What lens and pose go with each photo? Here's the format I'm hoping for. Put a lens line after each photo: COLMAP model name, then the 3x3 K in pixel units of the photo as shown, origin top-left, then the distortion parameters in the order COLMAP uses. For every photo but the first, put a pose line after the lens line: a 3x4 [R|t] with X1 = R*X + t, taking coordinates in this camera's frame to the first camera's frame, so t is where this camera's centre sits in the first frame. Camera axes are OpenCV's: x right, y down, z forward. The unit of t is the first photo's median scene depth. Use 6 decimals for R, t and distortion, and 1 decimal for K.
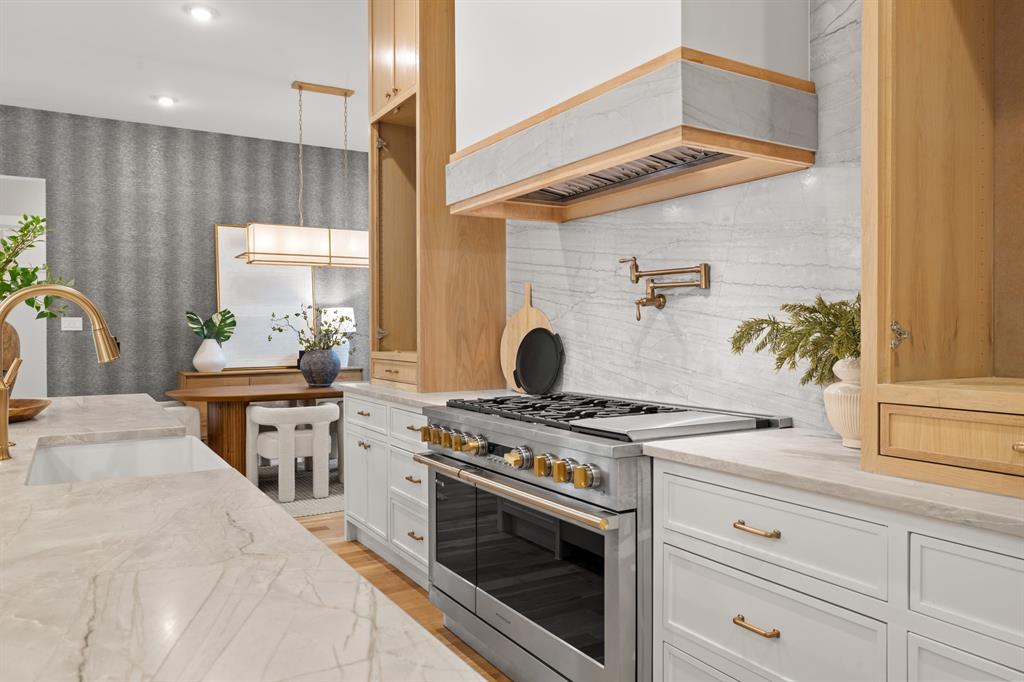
lens RADIAL K [[714.4, 0, 494.9], [0, 714.4, 333.5], [0, 0, 1]] dist [0.008989, 0.002107]
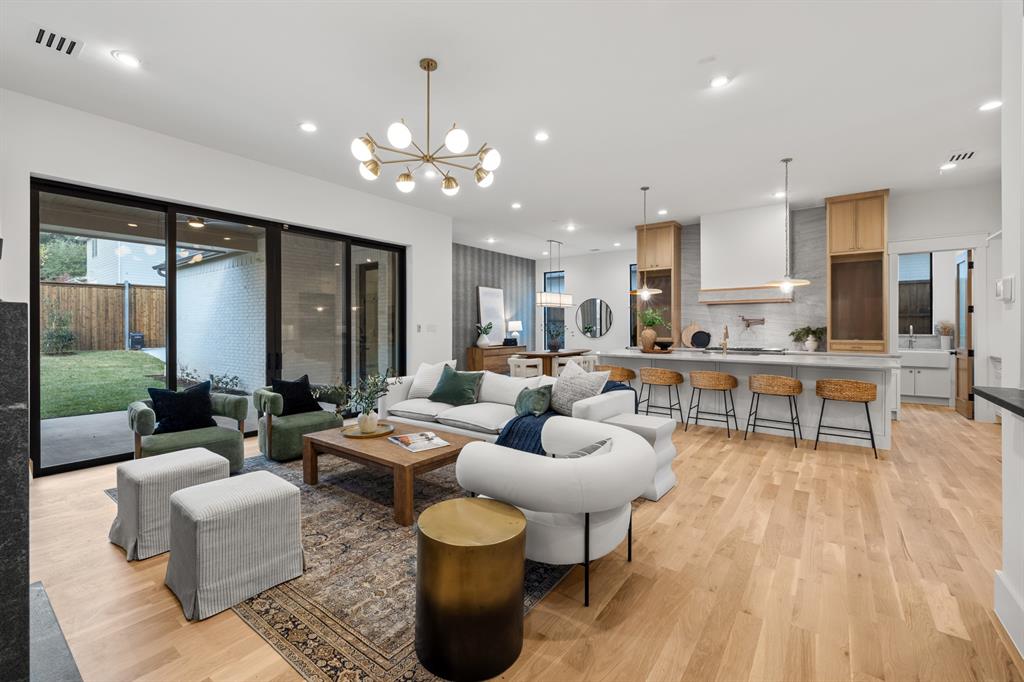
lens RADIAL K [[424.7, 0, 509.3], [0, 424.7, 327.4], [0, 0, 1]] dist [0.002799, 0.000157]
pose [[0.930051, 0.001598, 0.367427, -1.012050], [0.000119, 0.999989, -0.004652, -0.009541], [-0.367430, 0.004370, 0.930041, -0.449646]]
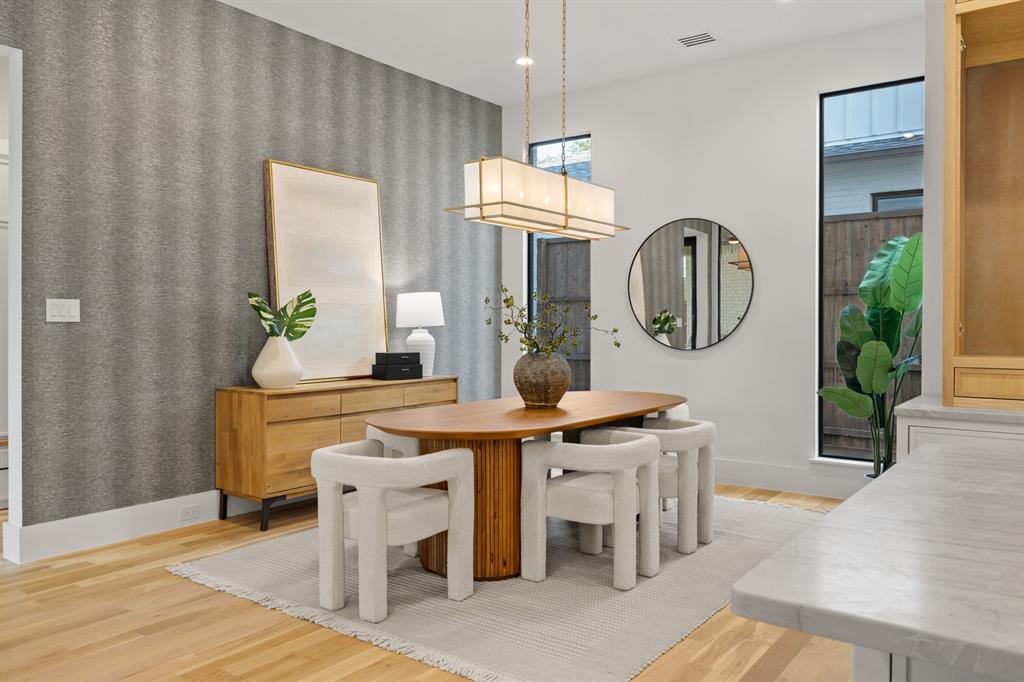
lens RADIAL K [[777.8, 0, 509.2], [0, 777.8, 325.2], [0, 0, 1]] dist [0.016089, -0.002845]
pose [[0.927320, 0.005809, 0.374225, -0.559298], [-0.004089, 0.999977, -0.005388, 0.000586], [-0.374247, 0.003467, 0.927322, 0.326004]]
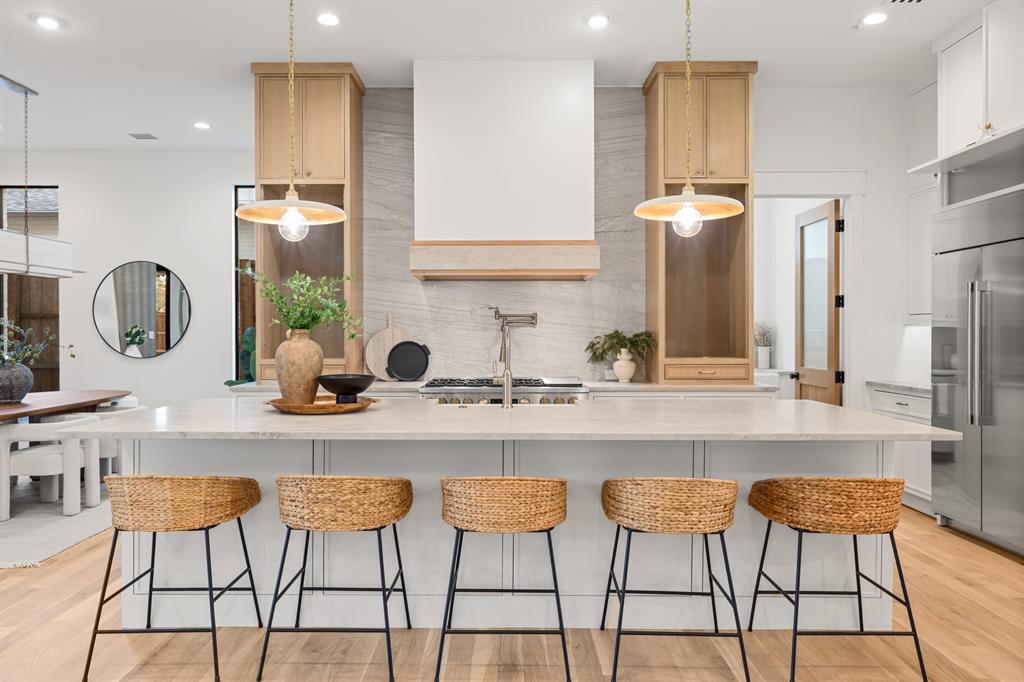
lens RADIAL K [[700.1, 0, 501.9], [0, 700.1, 338.5], [0, 0, 1]] dist [-0.001828, 0.004339]
pose [[0.521809, -0.004925, 0.853048, -0.695111], [0.003033, 0.999988, 0.003919, -0.011403], [-0.853057, 0.000542, 0.521817, -0.025320]]
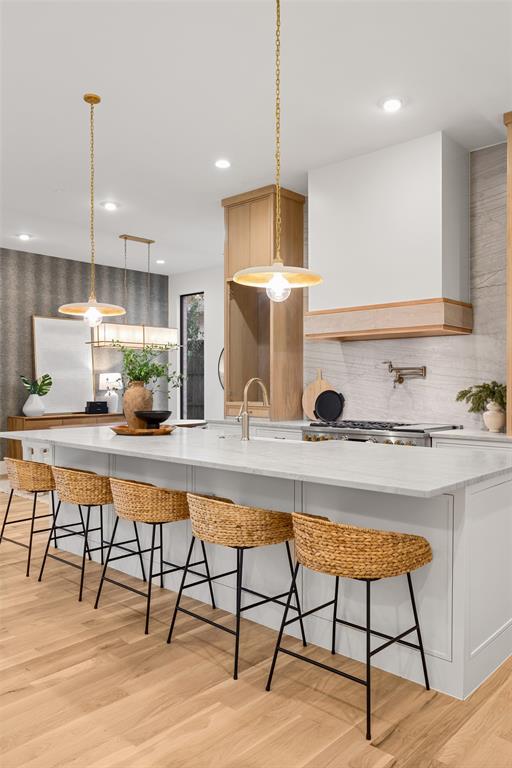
lens RADIAL K [[583.3, 0, 253.3], [0, 583.3, 384.7], [0, 0, 1]] dist [0.016089, -0.002845]
pose [[0.958702, 0.003234, 0.284395, -0.368319], [-0.002243, 0.999990, -0.003809, -0.009703], [-0.284404, 0.003014, 0.958700, -0.340239]]
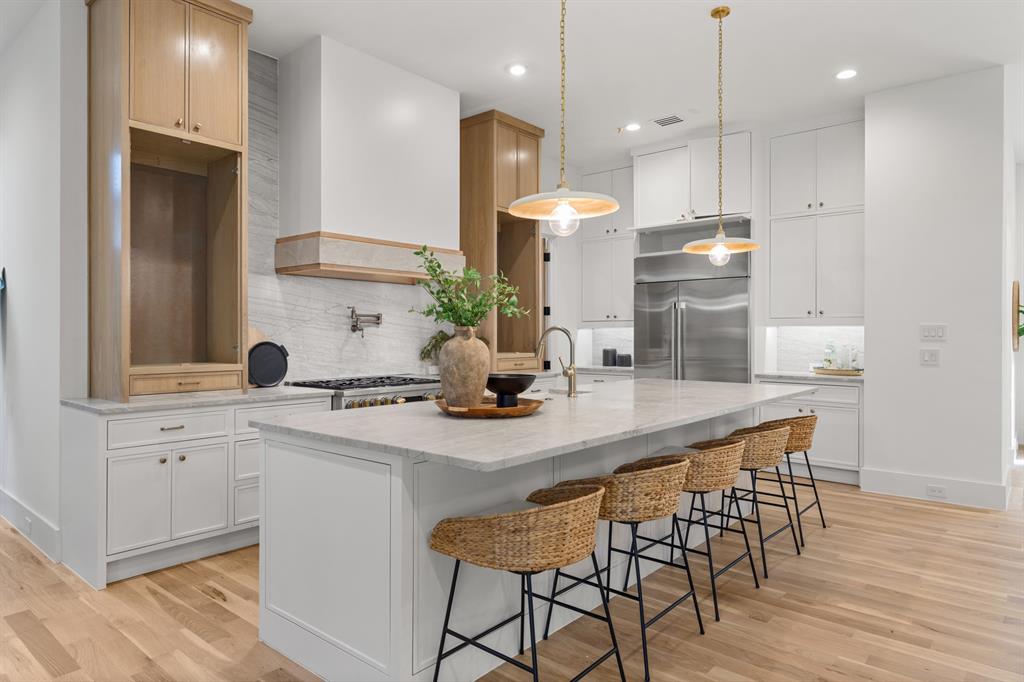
lens RADIAL K [[618.3, 0, 496.8], [0, 618.3, 338.1], [0, 0, 1]] dist [-0.000632, 0.006267]
pose [[-0.306369, -0.002474, 0.951910, -0.738563], [0.004724, 0.999980, 0.004119, -0.010362], [-0.951901, 0.005758, -0.306351, 0.532329]]
